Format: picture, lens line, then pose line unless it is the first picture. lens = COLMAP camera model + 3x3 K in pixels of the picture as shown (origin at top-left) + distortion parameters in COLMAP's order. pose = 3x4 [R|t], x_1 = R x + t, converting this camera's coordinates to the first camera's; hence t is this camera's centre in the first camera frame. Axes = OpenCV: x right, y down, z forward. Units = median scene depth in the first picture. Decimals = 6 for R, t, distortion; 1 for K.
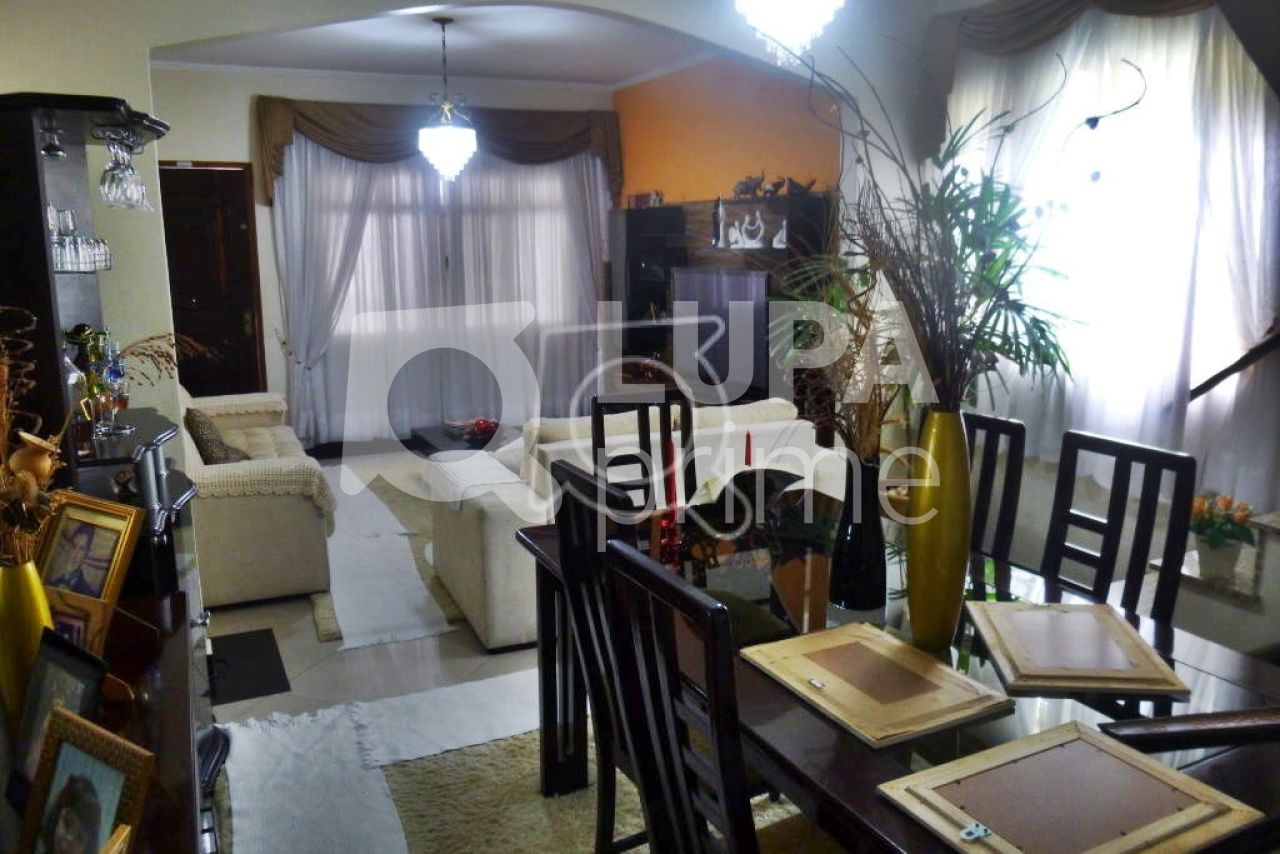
lens RADIAL K [[947.0, 0, 646.6], [0, 947.0, 426.8], [0, 0, 1]] dist [-0.062149, 0.009451]
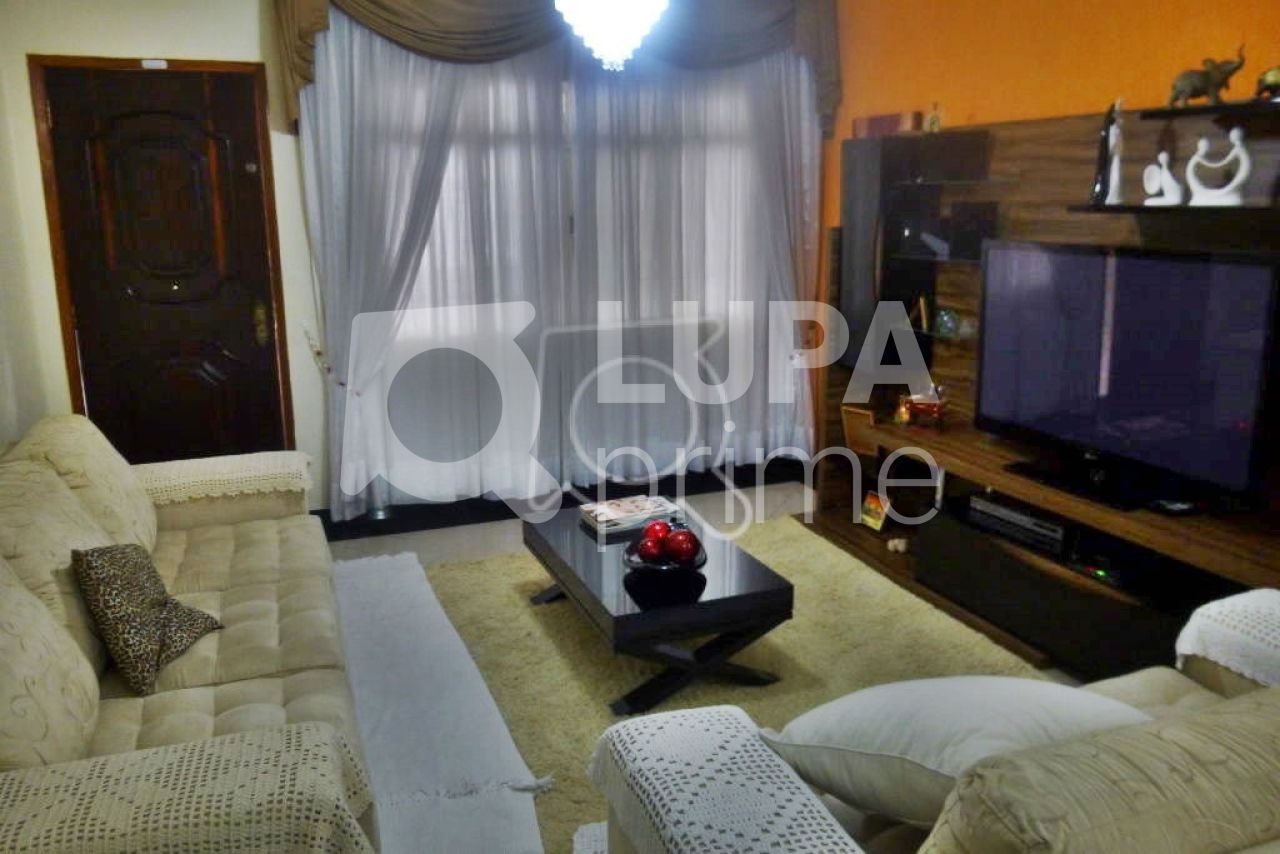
lens RADIAL K [[947.0, 0, 635.7], [0, 947.0, 425.5], [0, 0, 1]] dist [-0.062149, 0.009451]
pose [[0.996134, 0.017574, -0.086067, -0.121319], [-0.013830, 0.998940, 0.043908, -0.073799], [0.086747, -0.042548, 0.995321, 0.395573]]
